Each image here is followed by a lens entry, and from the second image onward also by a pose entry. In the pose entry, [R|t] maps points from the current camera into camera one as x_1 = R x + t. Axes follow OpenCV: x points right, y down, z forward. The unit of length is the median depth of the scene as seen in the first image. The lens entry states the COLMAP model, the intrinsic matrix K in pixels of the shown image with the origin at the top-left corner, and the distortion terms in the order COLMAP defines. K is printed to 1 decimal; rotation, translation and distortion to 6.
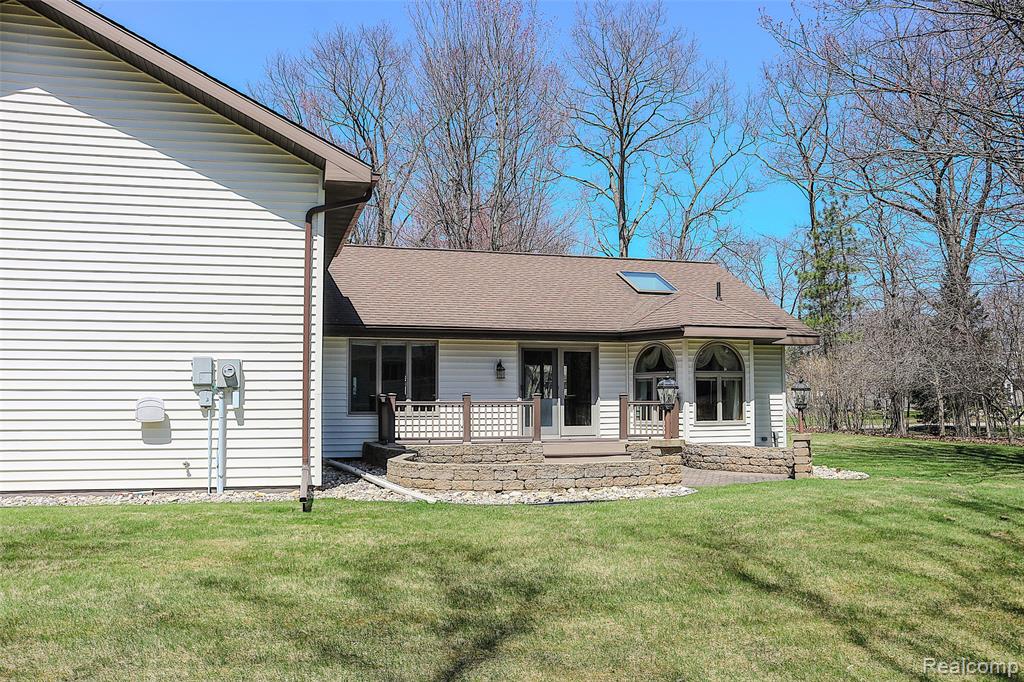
lens RADIAL K [[876.1, 0, 512.4], [0, 876.1, 352.3], [0, 0, 1]] dist [-0.147143, 0.129469]
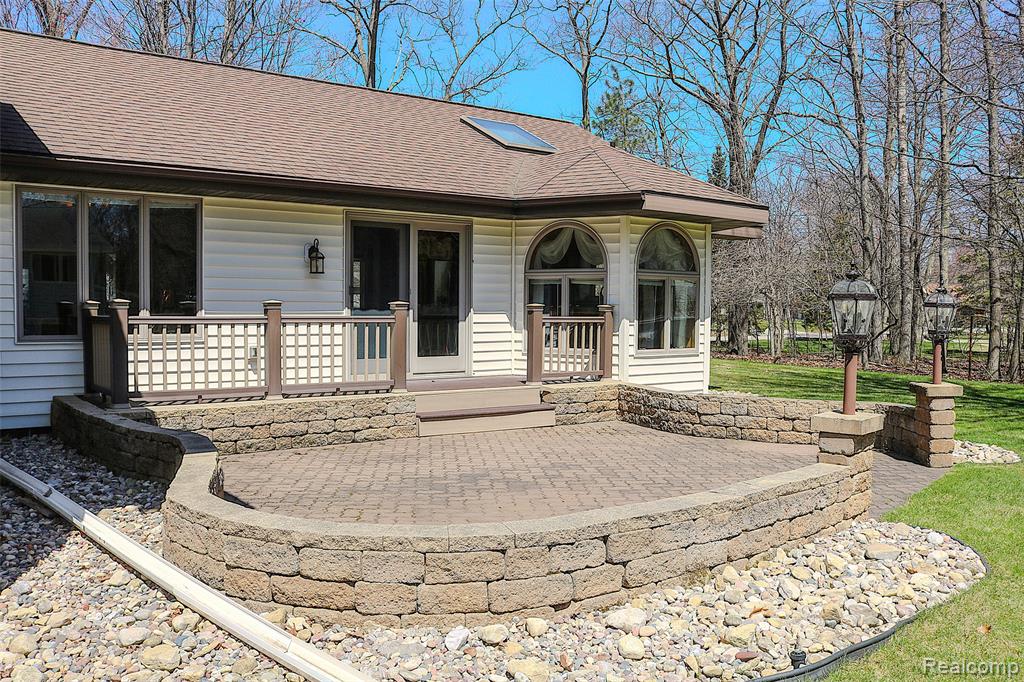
lens RADIAL K [[876.1, 0, 512.4], [0, 876.1, 352.3], [0, 0, 1]] dist [-0.147143, 0.129469]
pose [[0.936541, -0.006591, 0.350496, -0.092280], [-0.031000, 0.994349, 0.101531, 0.020133], [-0.349184, -0.105953, 0.931045, 0.449922]]
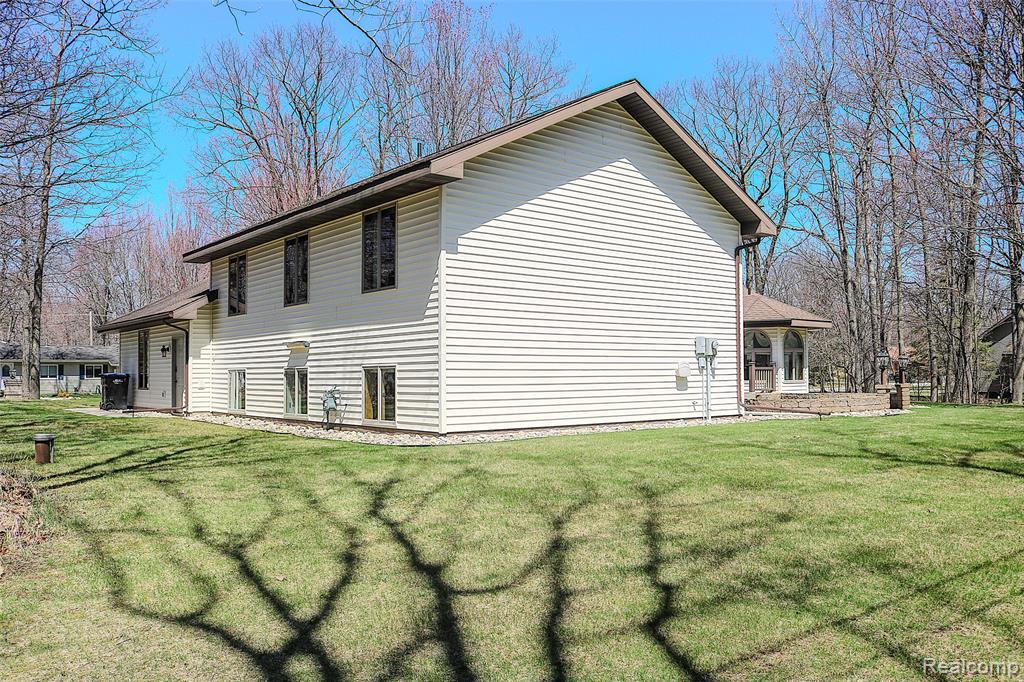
lens RADIAL K [[876.1, 0, 512.4], [0, 876.1, 352.3], [0, 0, 1]] dist [-0.147143, 0.129469]
pose [[0.920526, 0.006137, 0.390633, -0.843870], [-0.015656, 0.999653, 0.021189, 0.003966], [-0.390367, -0.025620, 0.920303, -0.232269]]
